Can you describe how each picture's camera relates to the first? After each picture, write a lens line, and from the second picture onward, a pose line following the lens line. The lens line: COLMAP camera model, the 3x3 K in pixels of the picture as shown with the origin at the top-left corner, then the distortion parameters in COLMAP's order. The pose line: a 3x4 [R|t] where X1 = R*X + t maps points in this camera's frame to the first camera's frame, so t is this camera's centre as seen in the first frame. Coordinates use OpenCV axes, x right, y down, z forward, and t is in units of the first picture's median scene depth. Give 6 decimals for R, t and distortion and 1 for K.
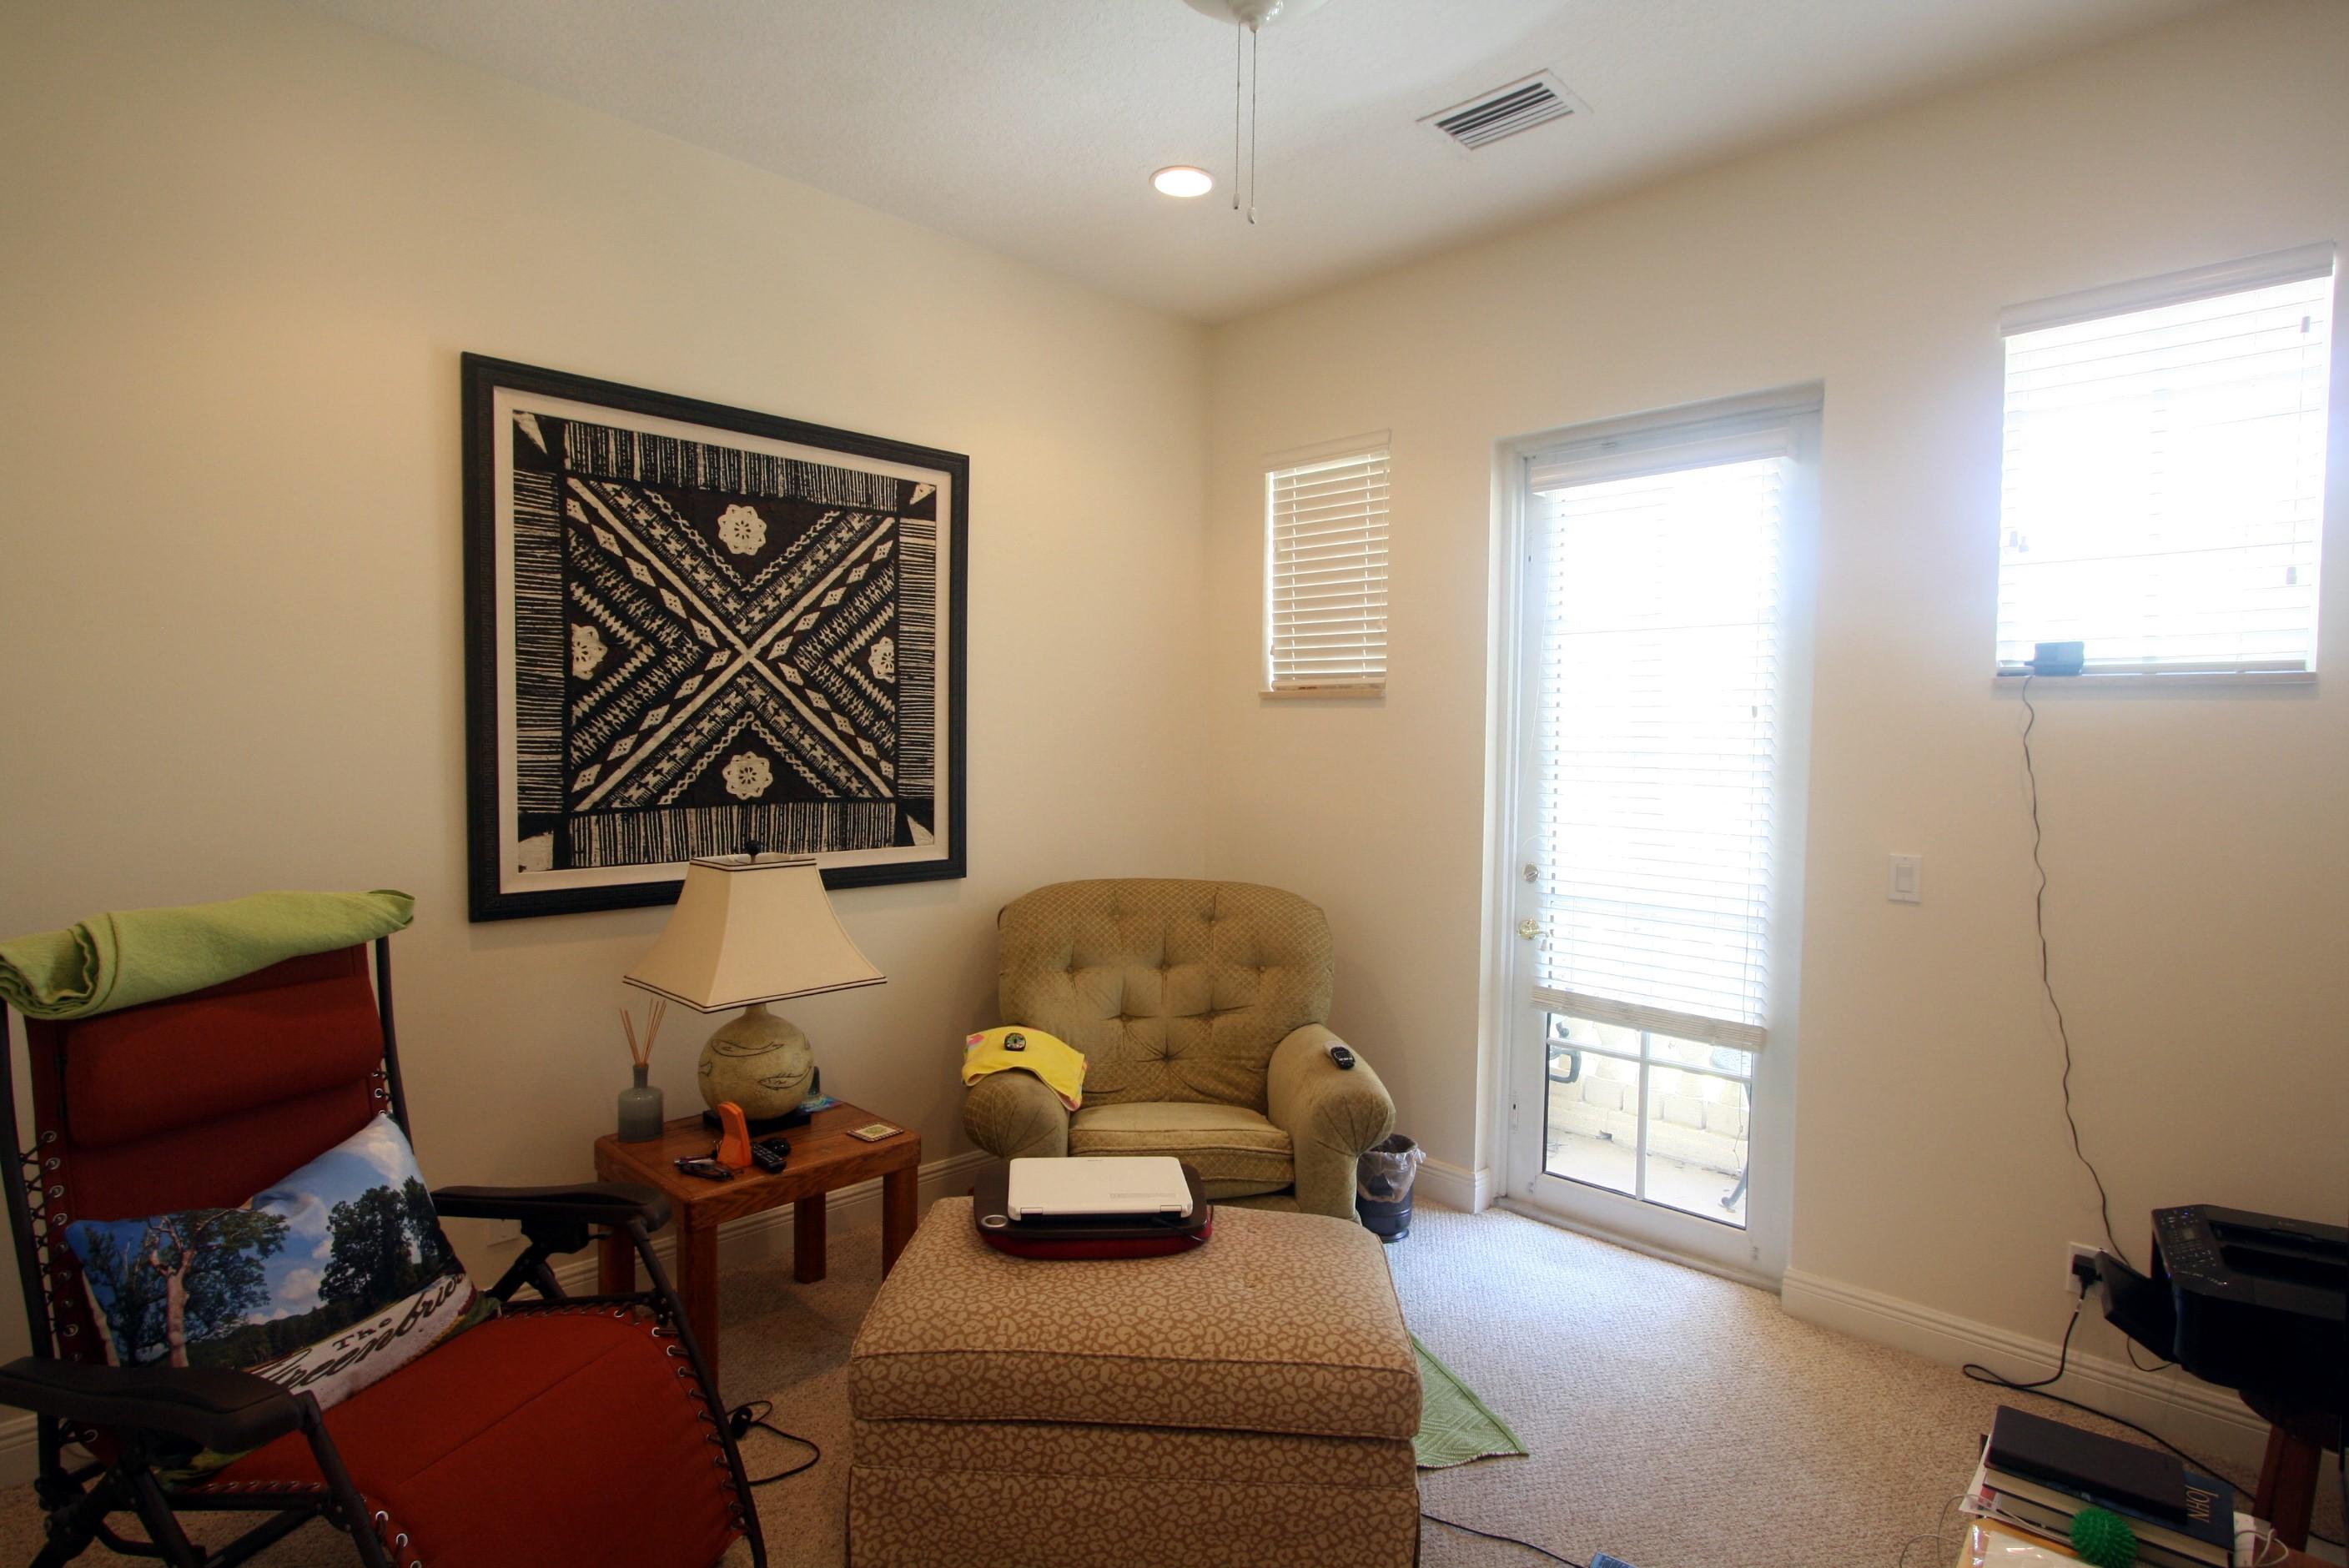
lens RADIAL K [[1183.7, 0, 1169.9], [0, 1183.7, 789.9], [0, 0, 1]] dist [-0.022433, 0.007831]
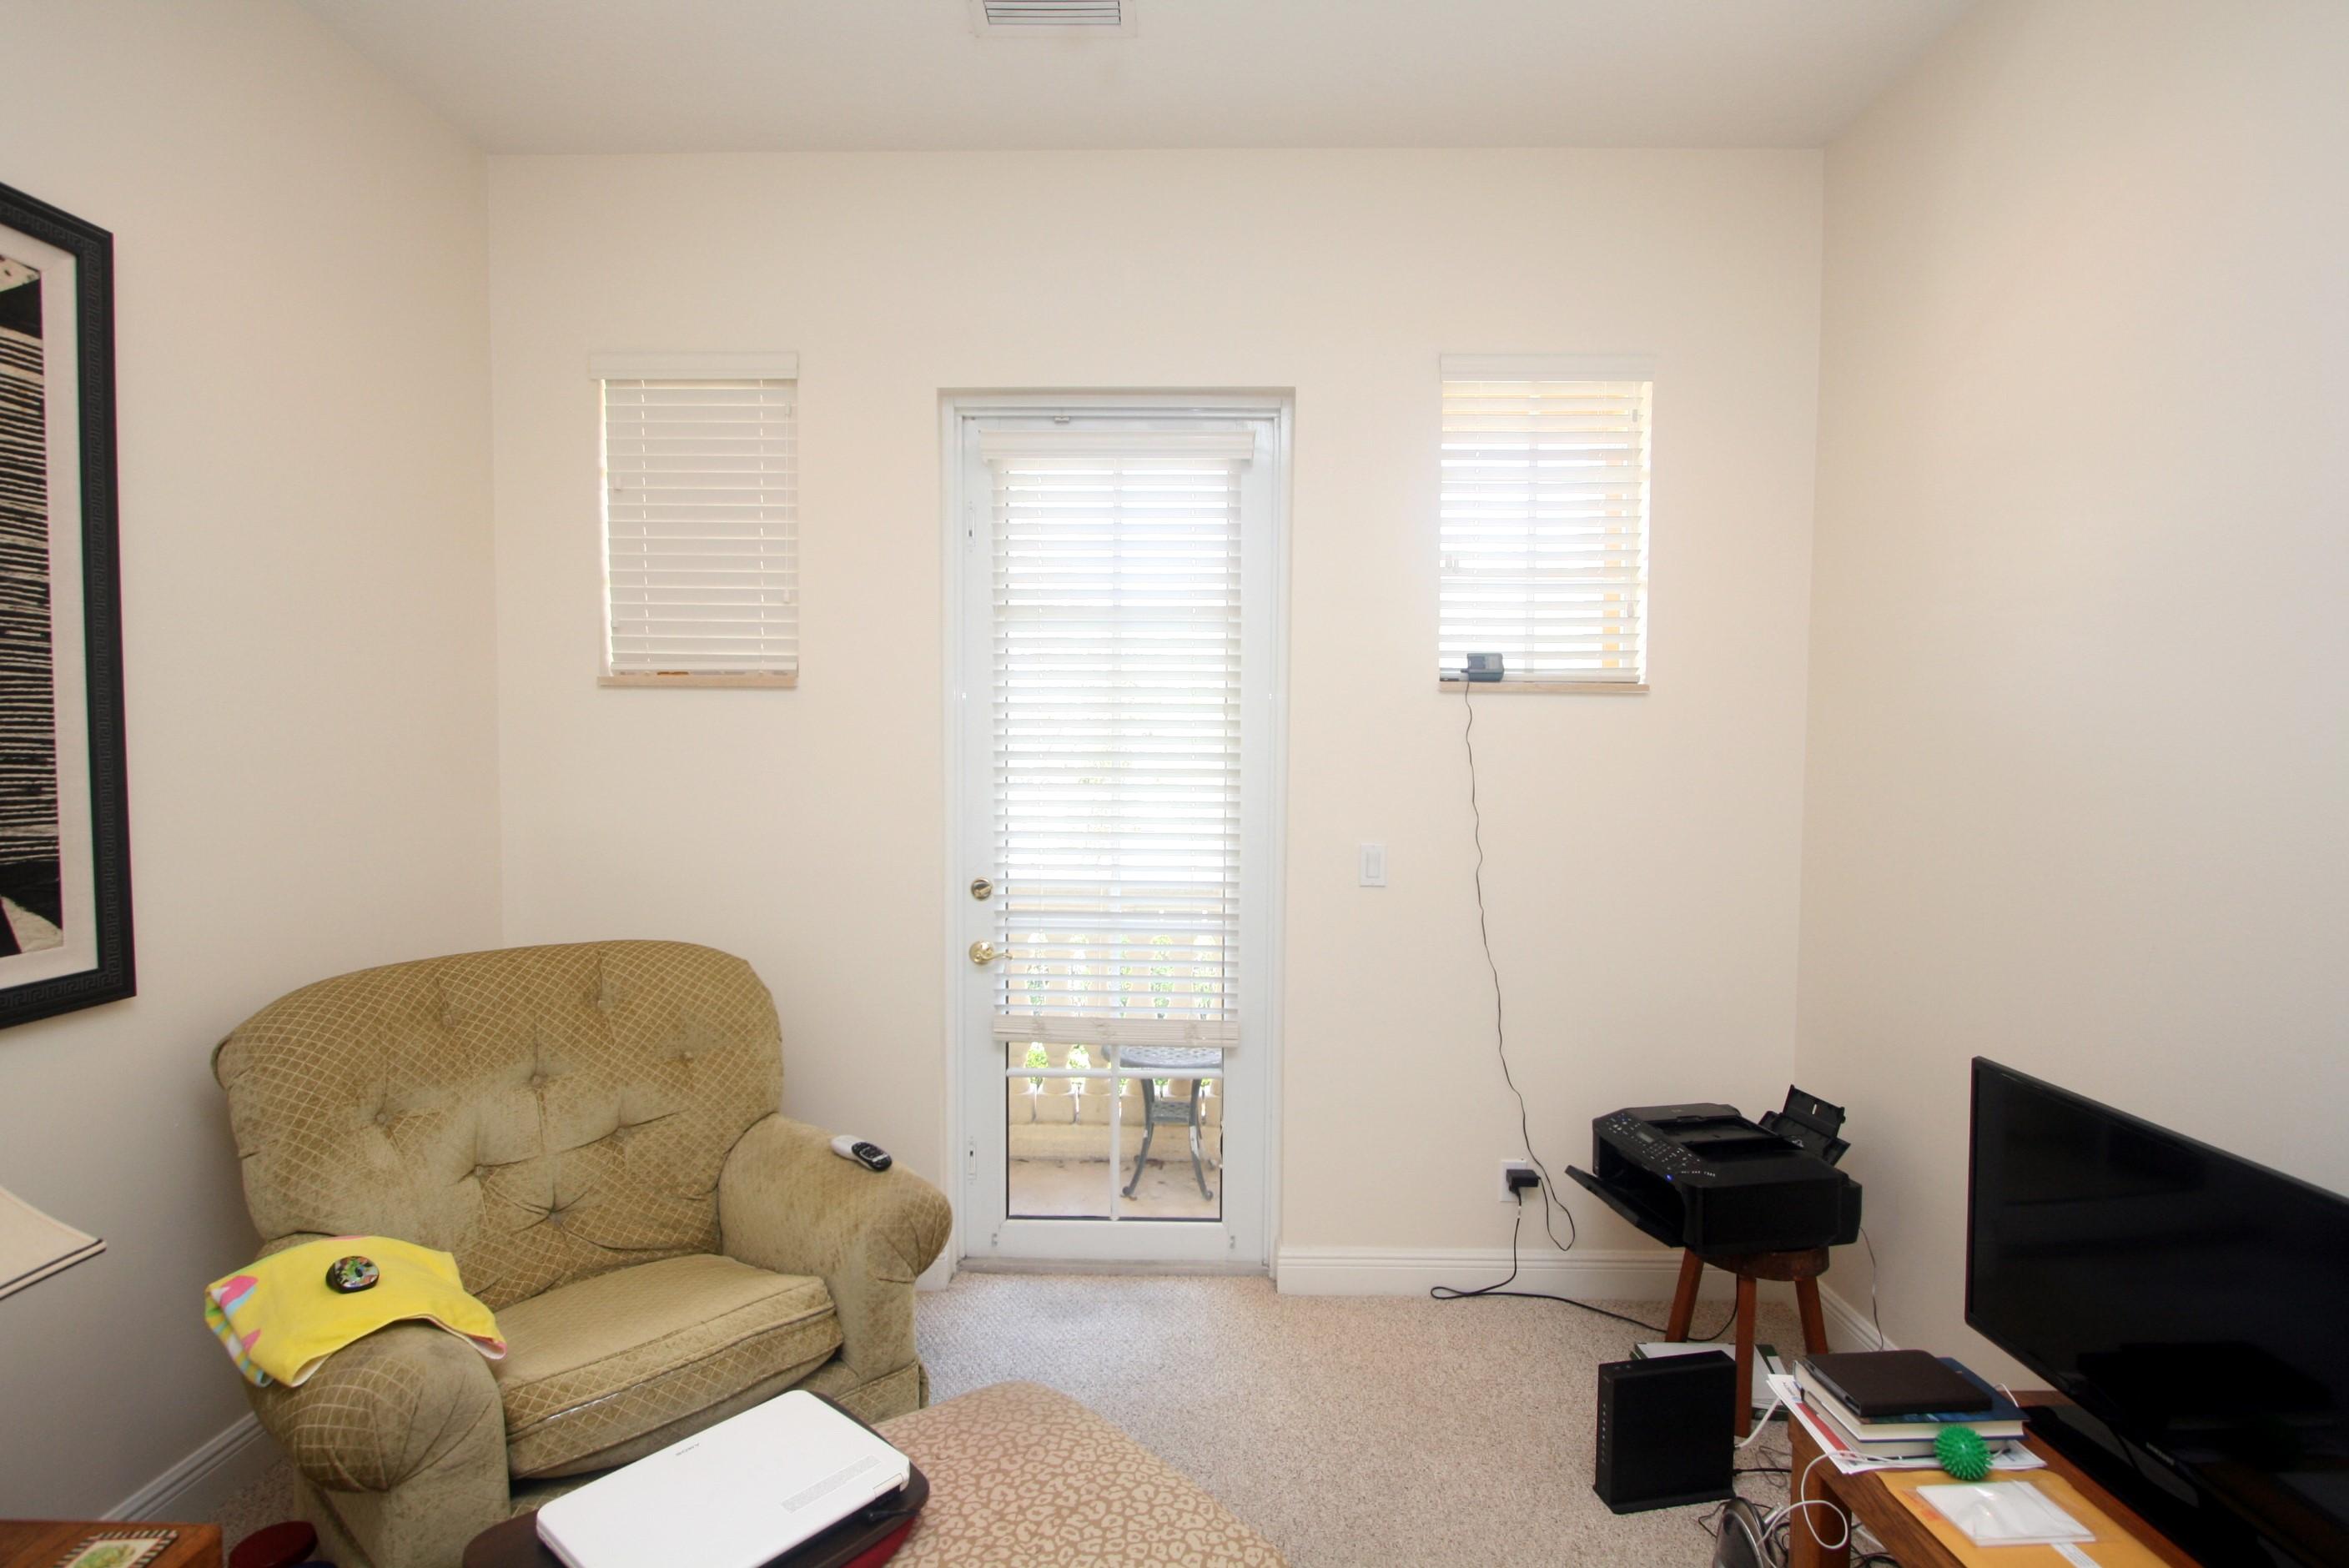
lens RADIAL K [[1151.6, 0, 1174.4], [0, 1151.6, 792.4], [0, 0, 1]] dist [-0.013574, 0.000531]
pose [[0.723457, -0.041158, 0.689142, -0.189322], [0.033879, 0.999135, 0.024106, -0.018862], [-0.689538, 0.005908, 0.724225, 0.280489]]
